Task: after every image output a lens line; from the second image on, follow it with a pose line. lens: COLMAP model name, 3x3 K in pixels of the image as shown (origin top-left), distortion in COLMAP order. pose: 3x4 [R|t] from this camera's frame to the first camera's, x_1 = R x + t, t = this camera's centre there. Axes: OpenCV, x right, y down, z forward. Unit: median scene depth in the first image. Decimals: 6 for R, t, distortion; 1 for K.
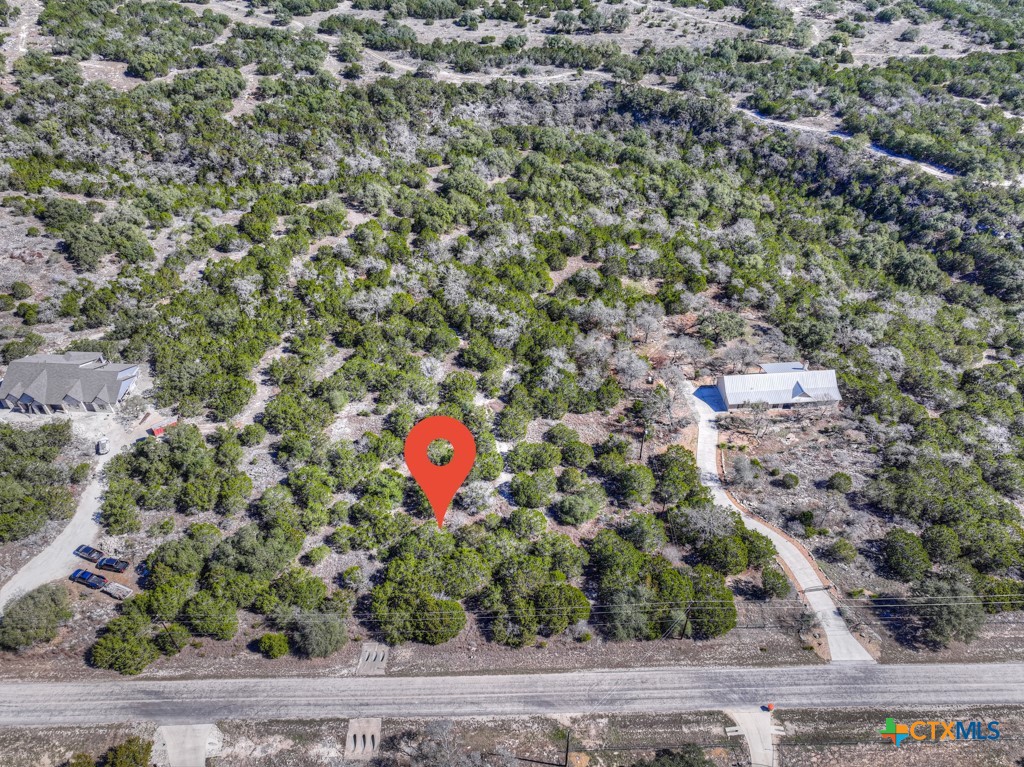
lens RADIAL K [[721.6, 0, 510.9], [0, 721.6, 379.7], [0, 0, 1]] dist [0.001165, 0.014030]
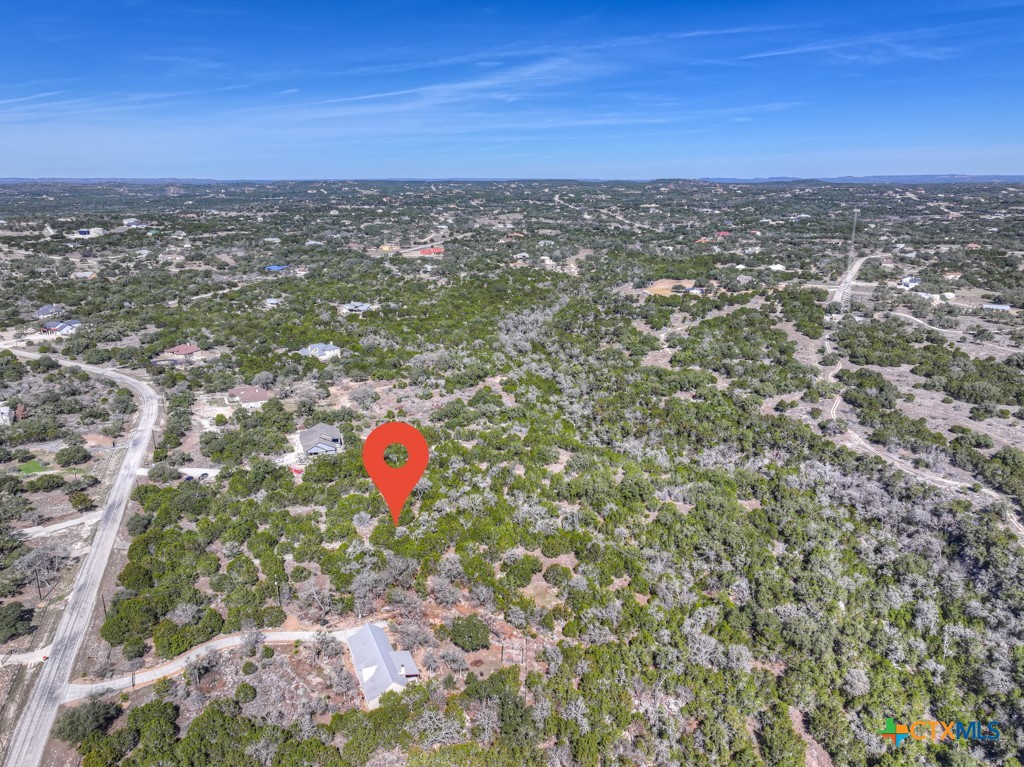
lens RADIAL K [[721.6, 0, 510.9], [0, 721.6, 379.7], [0, 0, 1]] dist [0.001165, 0.014030]
pose [[0.324521, 0.254081, -0.911114, 0.911661], [-0.598838, 0.800807, 0.010025, -0.320136], [0.732174, 0.542357, 0.412033, 0.326565]]
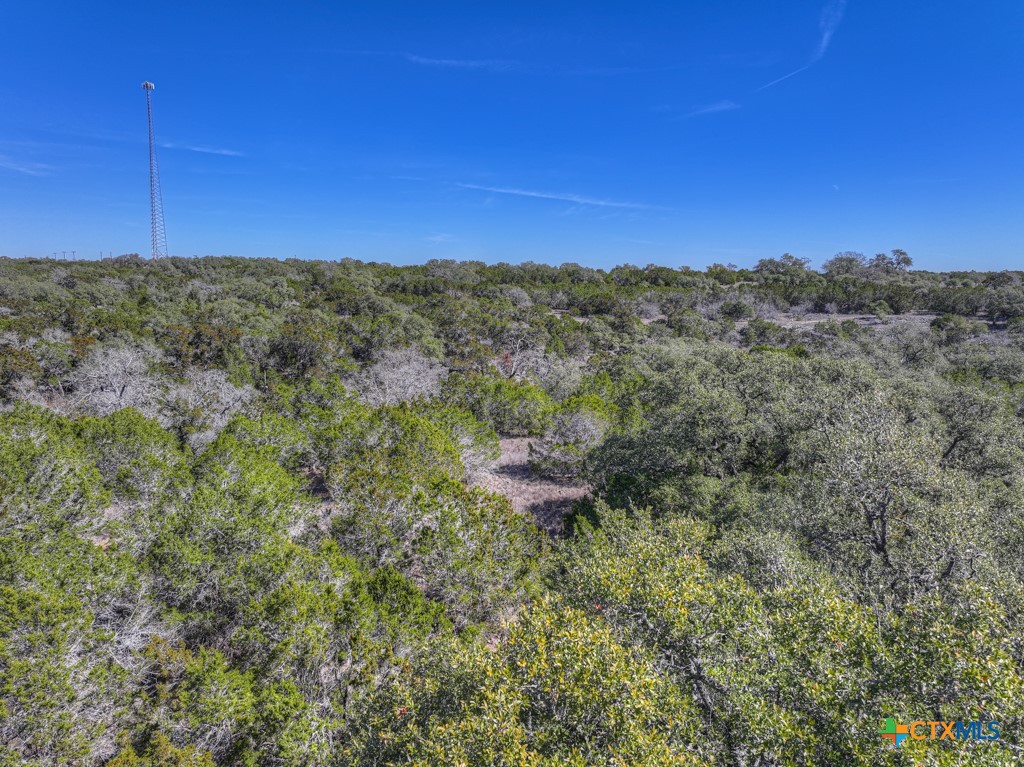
lens RADIAL K [[721.6, 0, 510.9], [0, 721.6, 379.7], [0, 0, 1]] dist [0.001165, 0.014030]
pose [[0.995439, 0.015810, -0.094076, -0.103273], [-0.063991, 0.842047, -0.535594, -0.237633], [0.070749, 0.539172, 0.839219, 0.966421]]
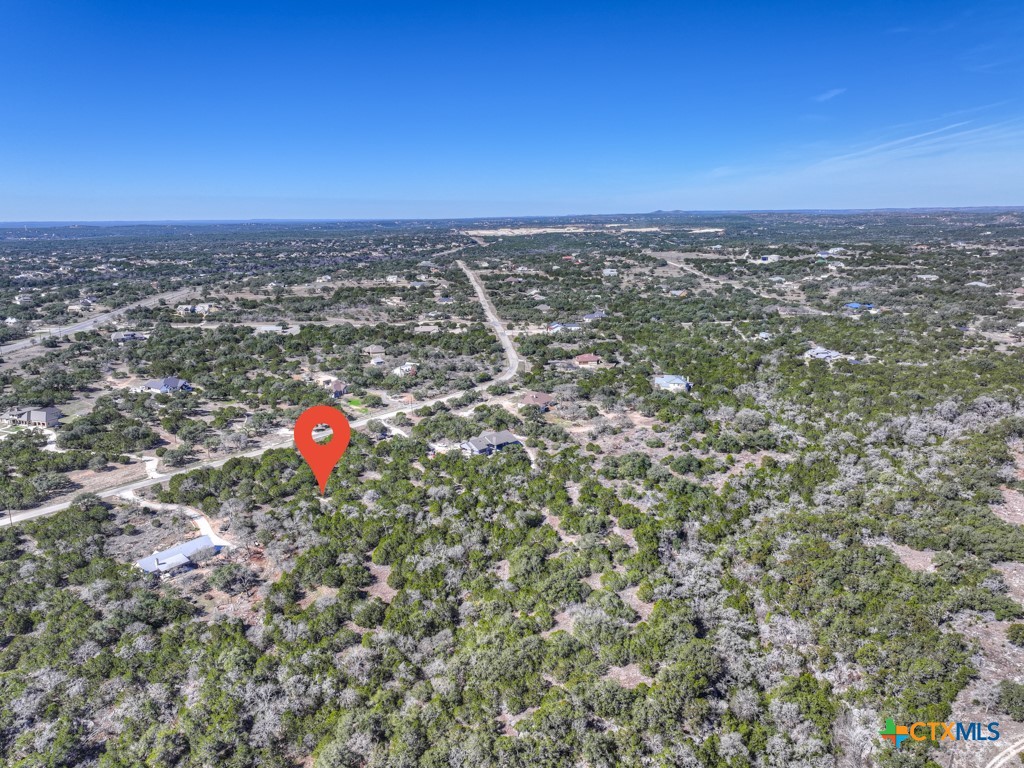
lens RADIAL K [[721.6, 0, 510.9], [0, 721.6, 380.2], [0, 0, 1]] dist [0.001165, 0.014030]
pose [[-0.676436, 0.174432, -0.715547, 0.642787], [-0.458332, 0.660803, 0.594366, -1.036338], [0.576512, 0.730009, -0.367044, 1.187118]]
